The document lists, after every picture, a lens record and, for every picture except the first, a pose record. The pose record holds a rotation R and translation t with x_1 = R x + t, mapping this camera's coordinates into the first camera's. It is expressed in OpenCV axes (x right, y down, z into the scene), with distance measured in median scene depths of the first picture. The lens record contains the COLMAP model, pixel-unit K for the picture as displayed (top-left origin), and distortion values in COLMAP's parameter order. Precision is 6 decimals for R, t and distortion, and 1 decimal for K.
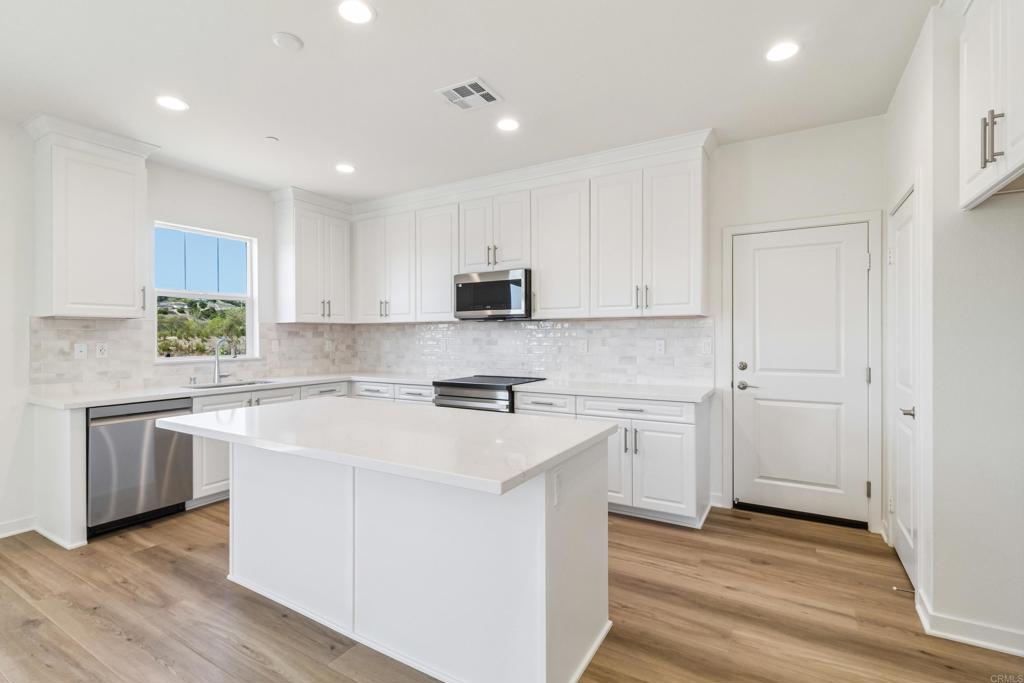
lens RADIAL K [[474.0, 0, 506.8], [0, 474.0, 337.2], [0, 0, 1]] dist [0.001422, 0.000377]
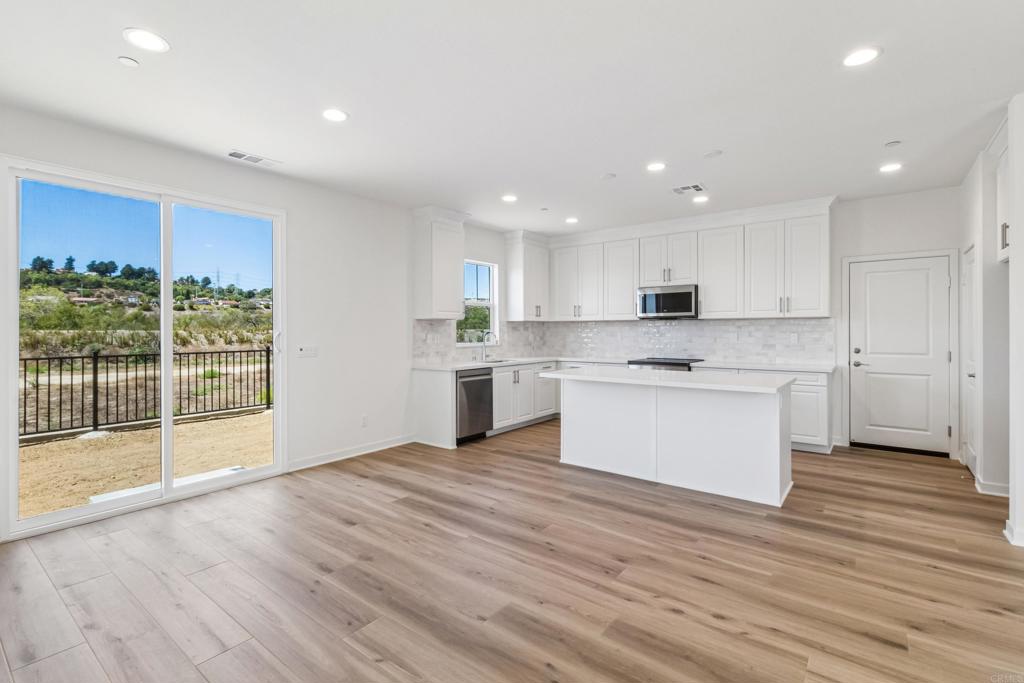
lens RADIAL K [[472.9, 0, 509.1], [0, 472.9, 329.8], [0, 0, 1]] dist [0.005139, 0.000220]
pose [[0.992549, 0.001214, -0.121840, -0.393524], [-0.001546, 0.999995, -0.002634, 0.000741], [0.121836, 0.002803, 0.992546, -0.593061]]
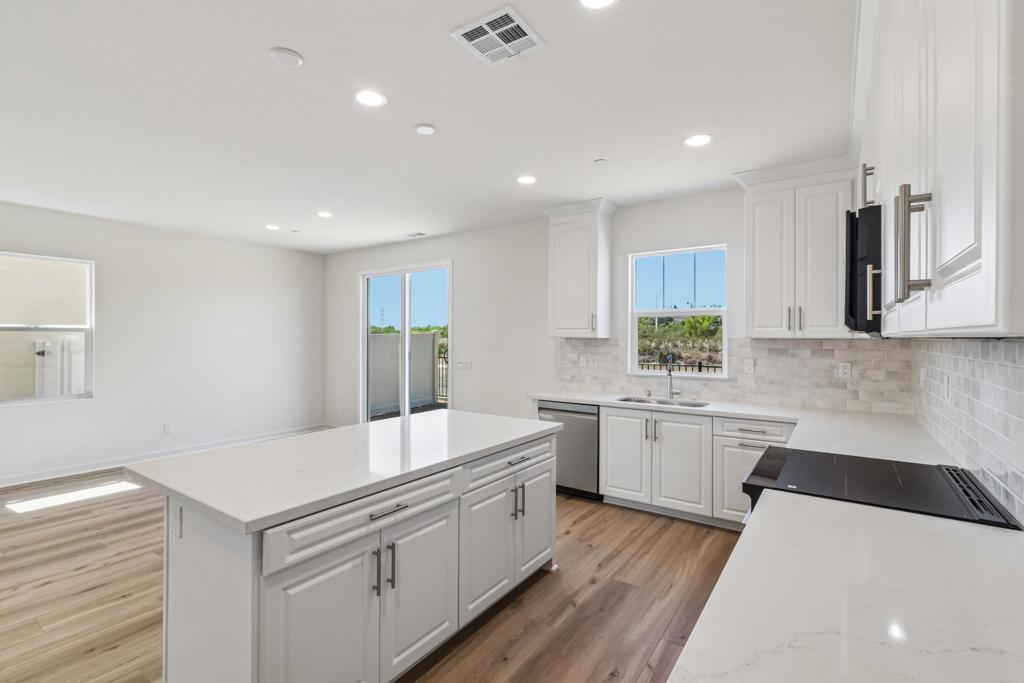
lens RADIAL K [[476.9, 0, 500.9], [0, 476.9, 337.3], [0, 0, 1]] dist [0.003435, 0.000485]
pose [[-0.083323, 0.004199, -0.996514, 0.506344], [-0.003353, 0.999984, 0.004494, -0.044686], [0.996517, 0.003716, -0.083308, 0.828386]]
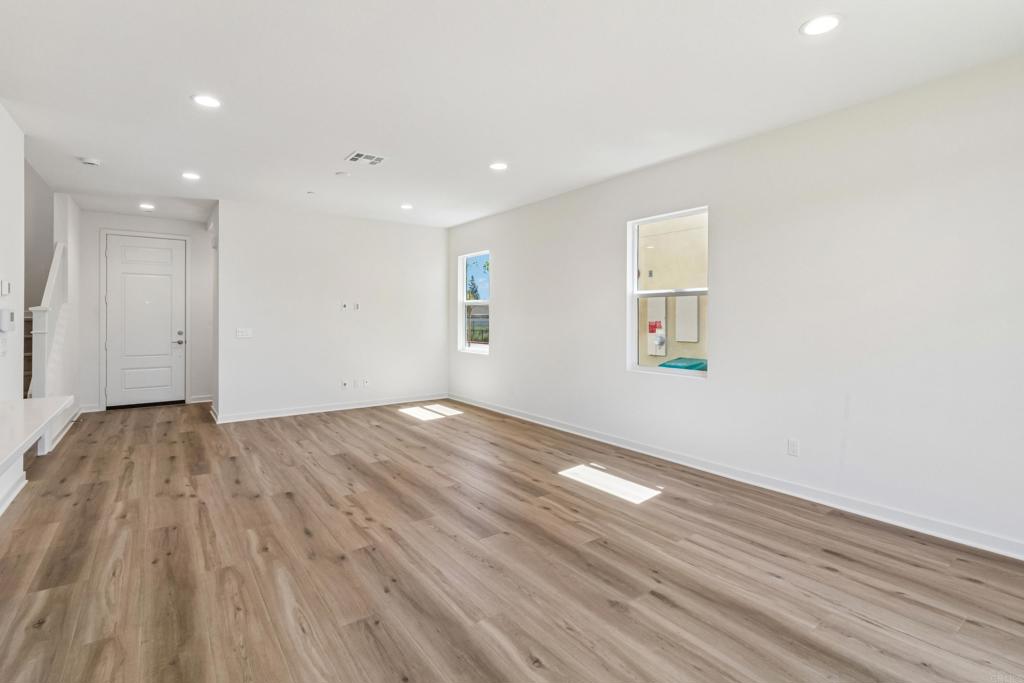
lens RADIAL K [[487.1, 0, 507.4], [0, 487.1, 294.8], [0, 0, 1]] dist [0.001405, -0.000156]
pose [[-0.915572, 0.021375, 0.401586, -0.833638], [0.004015, 0.999023, -0.044021, 0.000746], [-0.402134, -0.038693, -0.914763, 0.744466]]
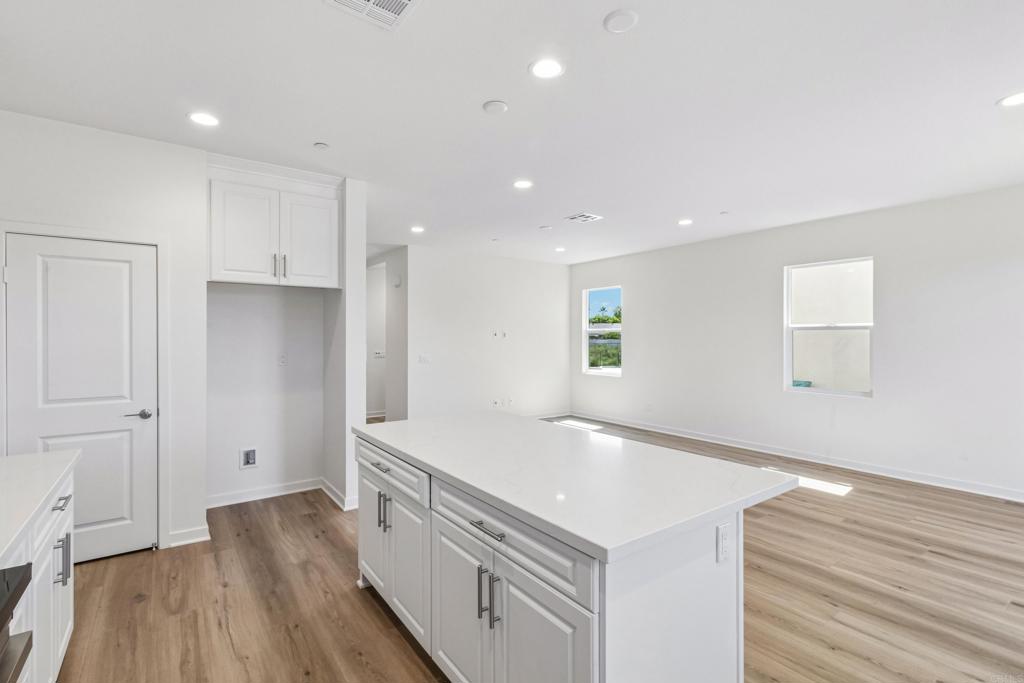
lens RADIAL K [[476.9, 0, 500.9], [0, 476.9, 337.3], [0, 0, 1]] dist [0.003435, 0.000485]
pose [[-0.911713, 0.003877, 0.410809, -0.391413], [0.004769, 0.999988, 0.001146, -0.034018], [-0.410800, 0.003004, -0.911721, 1.187140]]
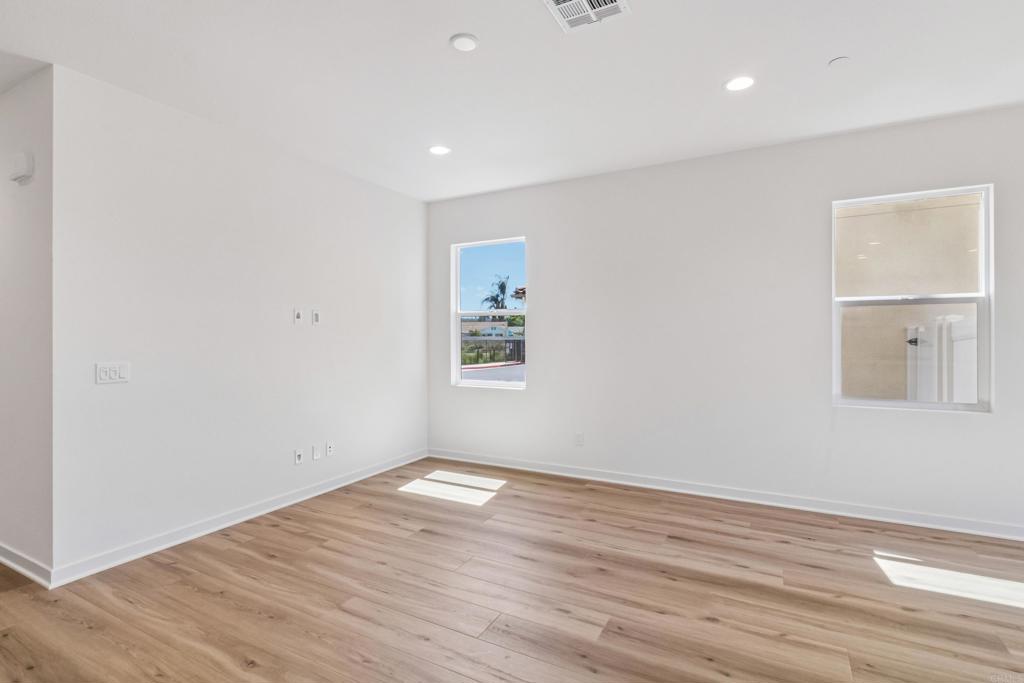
lens RADIAL K [[496.0, 0, 505.9], [0, 496.0, 333.1], [0, 0, 1]] dist [-0.013478, 0.000260]
pose [[-0.999556, 0.008435, -0.028584, 0.081535], [0.008412, 0.999964, 0.000901, -0.004509], [0.028591, 0.000660, -0.999591, 0.350002]]
